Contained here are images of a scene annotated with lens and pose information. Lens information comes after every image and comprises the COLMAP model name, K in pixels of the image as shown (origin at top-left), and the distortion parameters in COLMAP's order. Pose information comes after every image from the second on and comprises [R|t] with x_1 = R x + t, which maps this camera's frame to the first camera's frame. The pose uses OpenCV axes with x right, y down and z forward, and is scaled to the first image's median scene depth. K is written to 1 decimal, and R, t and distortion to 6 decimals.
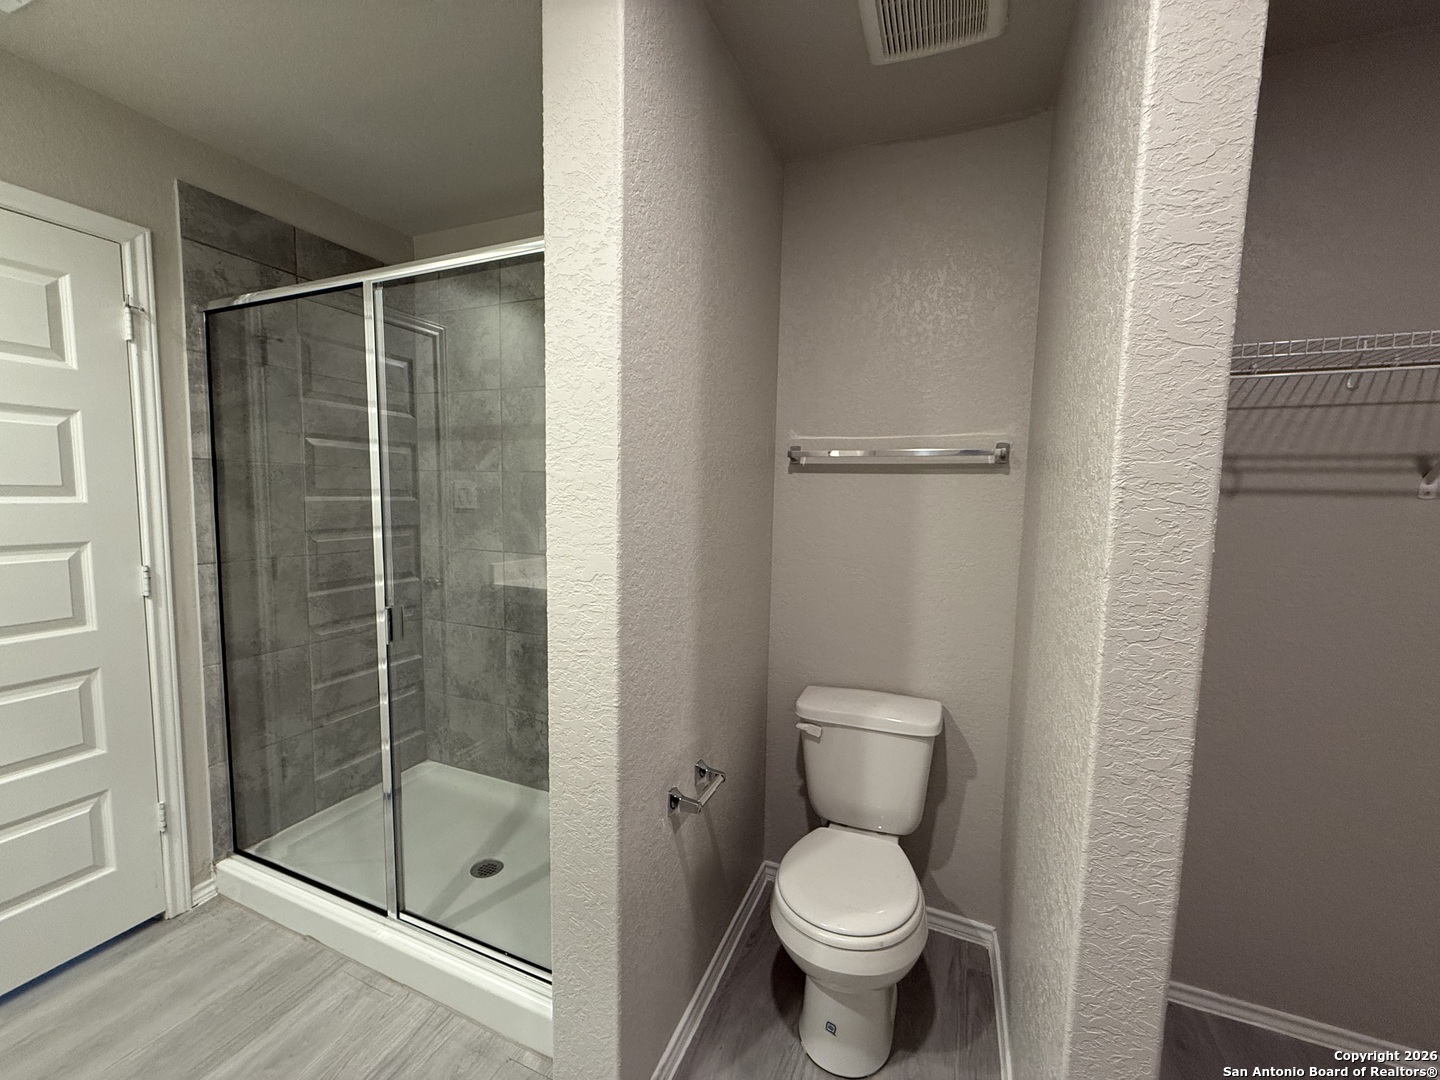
lens RADIAL K [[572.9, 0, 719.0], [0, 572.9, 541.4], [0, 0, 1]] dist [-0.001383, -0.000591]
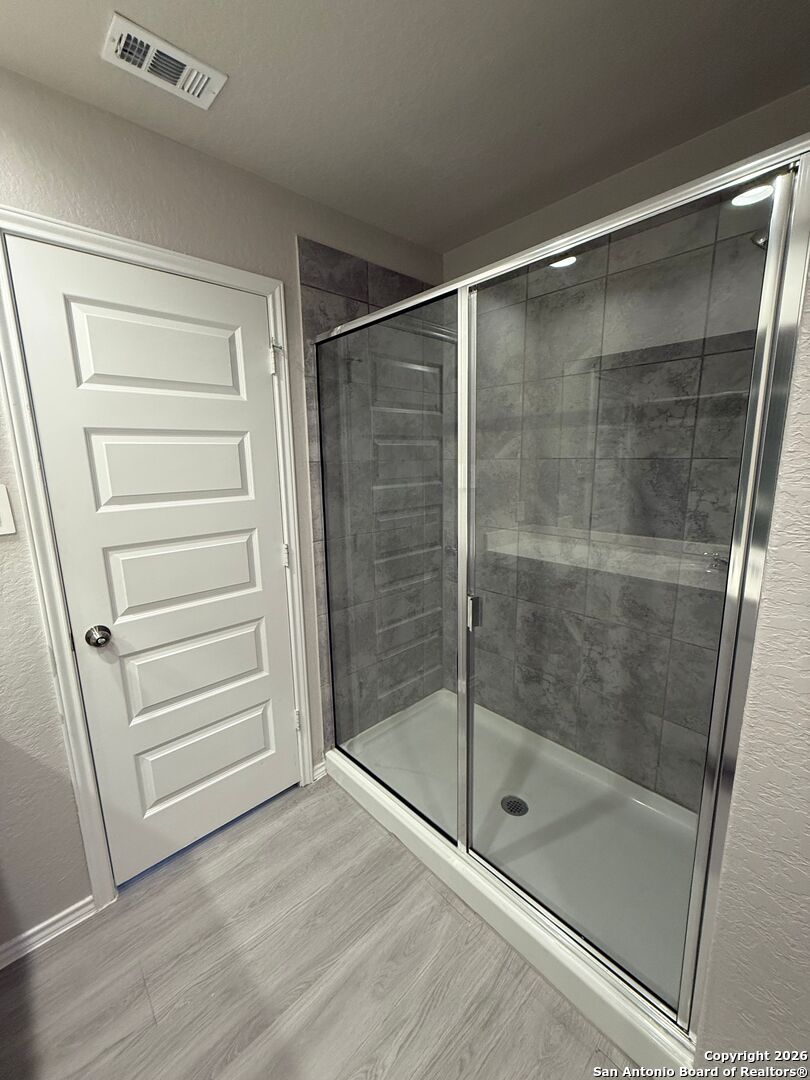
lens RADIAL K [[429.7, 0, 403.1], [0, 429.7, 536.8], [0, 0, 1]] dist [-0.001383, -0.000591]
pose [[0.911224, 0.039797, -0.409985, -0.297745], [0.000260, 0.995266, 0.097188, -0.065844], [0.411911, -0.088666, 0.906900, 0.172423]]
